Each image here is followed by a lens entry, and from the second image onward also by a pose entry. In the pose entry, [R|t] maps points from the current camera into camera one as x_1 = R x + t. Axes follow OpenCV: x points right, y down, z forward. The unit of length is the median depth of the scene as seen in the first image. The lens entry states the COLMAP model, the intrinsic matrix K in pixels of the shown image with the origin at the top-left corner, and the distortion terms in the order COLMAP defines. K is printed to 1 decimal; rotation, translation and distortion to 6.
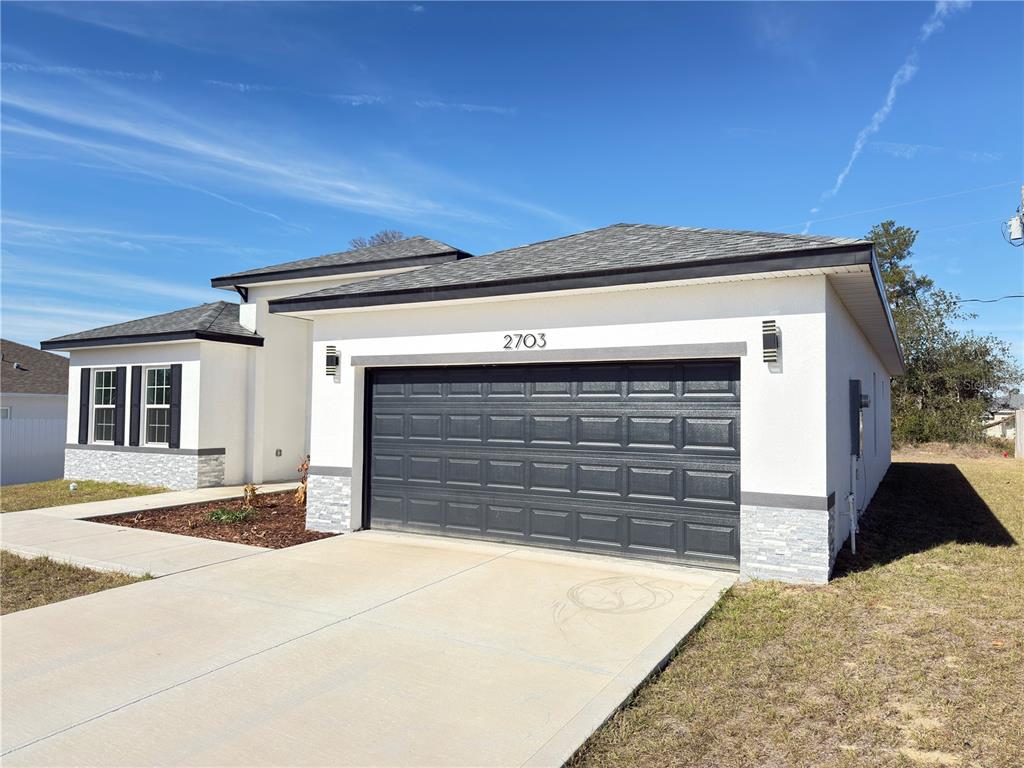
lens RADIAL K [[716.8, 0, 513.0], [0, 716.8, 385.2], [0, 0, 1]] dist [0.087322, -0.112397]
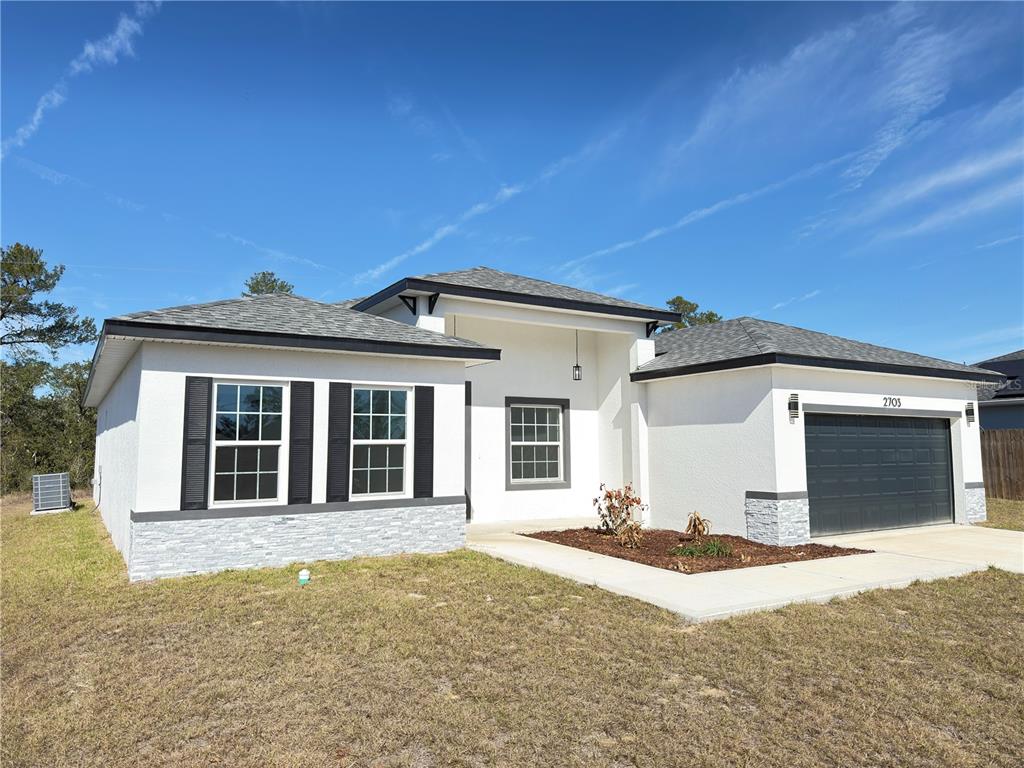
lens RADIAL K [[716.8, 0, 513.0], [0, 716.8, 385.2], [0, 0, 1]] dist [0.087322, -0.112397]
pose [[0.480783, 0.062162, 0.874633, -1.573079], [-0.027630, 0.998063, -0.055746, 0.013380], [-0.876404, 0.002636, 0.481569, 0.819205]]
